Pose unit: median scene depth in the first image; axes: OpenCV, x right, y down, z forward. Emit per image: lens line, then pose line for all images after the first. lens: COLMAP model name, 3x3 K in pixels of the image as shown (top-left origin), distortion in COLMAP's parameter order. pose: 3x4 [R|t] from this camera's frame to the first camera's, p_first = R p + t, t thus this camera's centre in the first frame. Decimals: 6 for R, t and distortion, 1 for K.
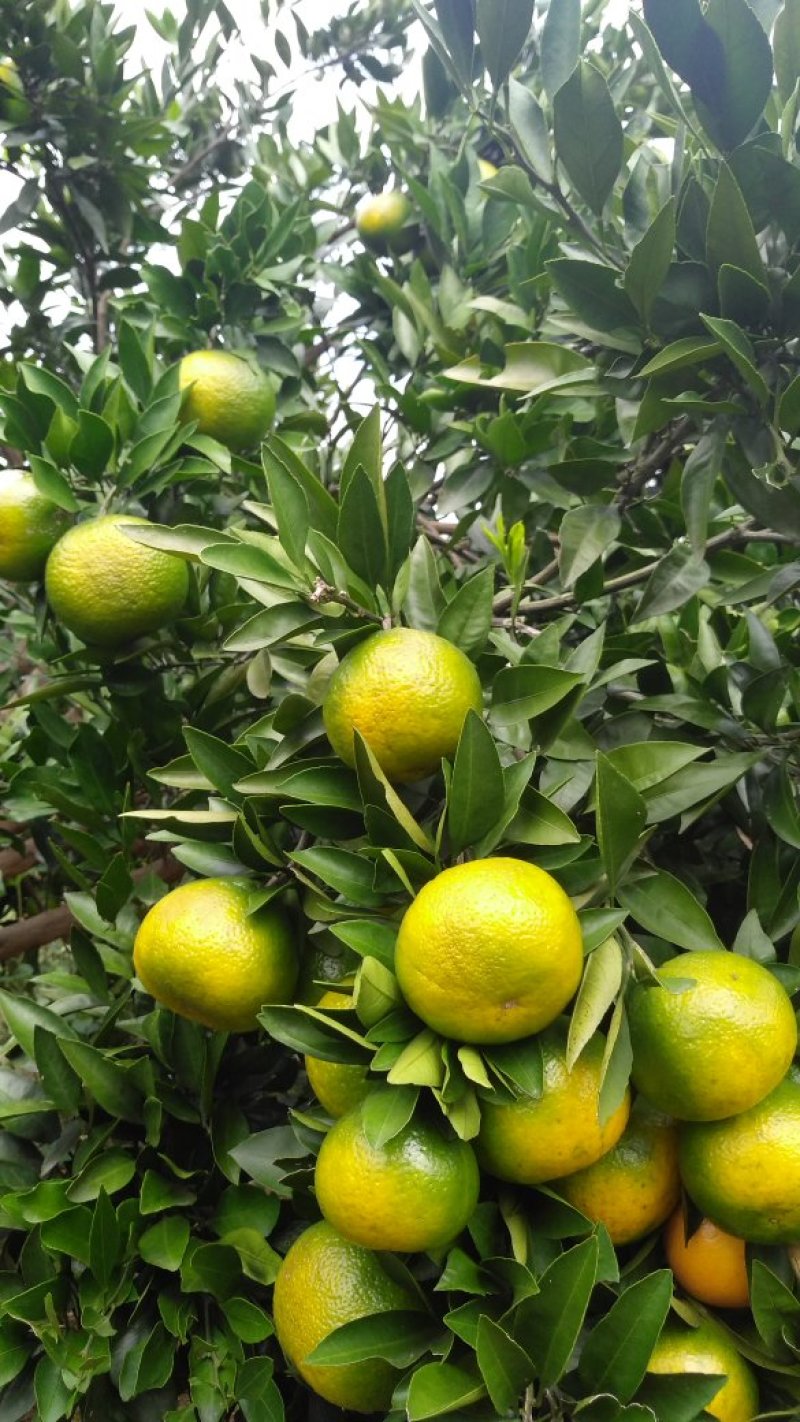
lens RADIAL K [[1089.3, 0, 401.7], [0, 1089.3, 709.9], [0, 0, 1]] dist [0.015926, -0.051244]
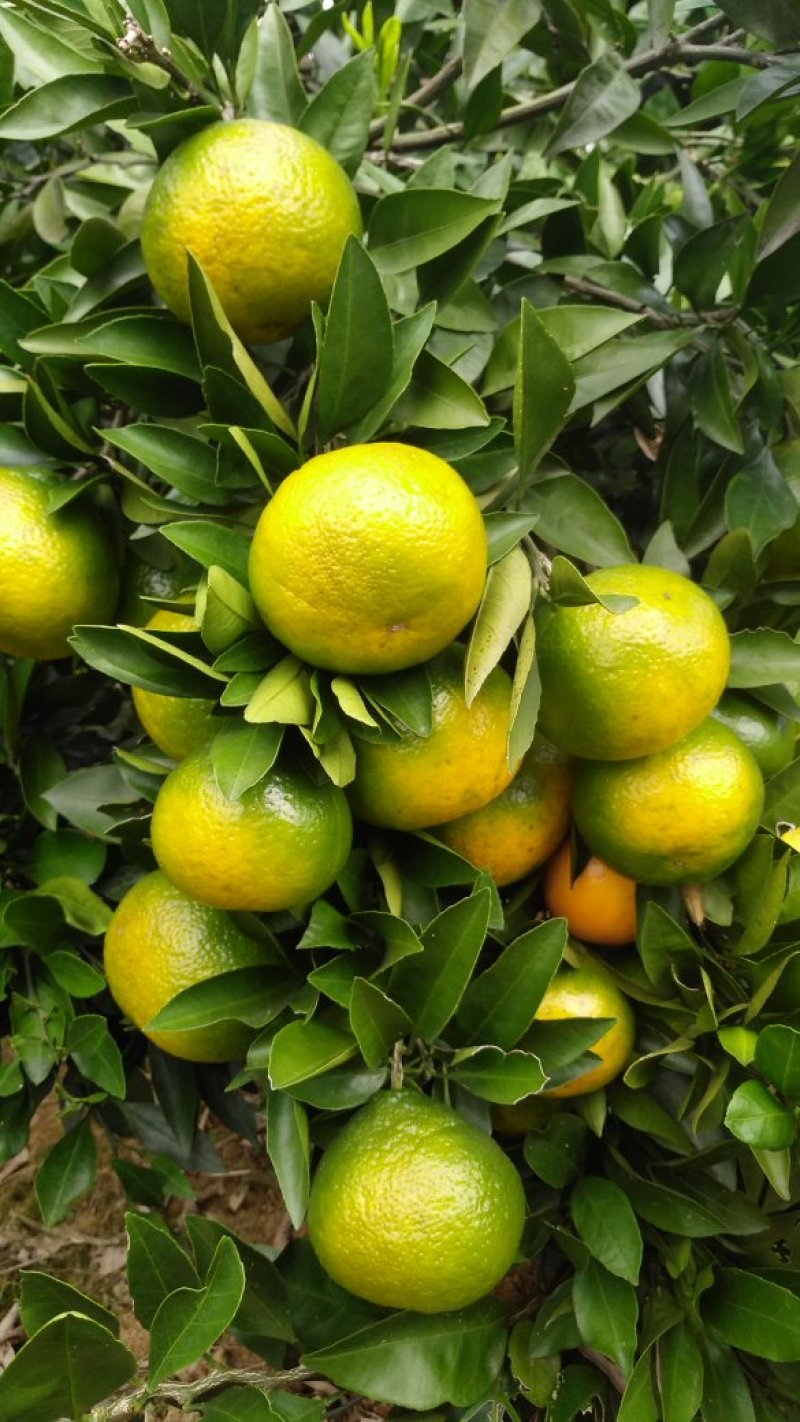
lens RADIAL K [[1089.3, 0, 401.7], [0, 1089.3, 709.9], [0, 0, 1]] dist [0.015926, -0.051244]
pose [[0.985830, -0.006667, 0.167612, -0.027871], [-0.048873, 0.944444, 0.325017, 0.060829], [-0.160467, -0.328603, 0.930736, 0.212511]]
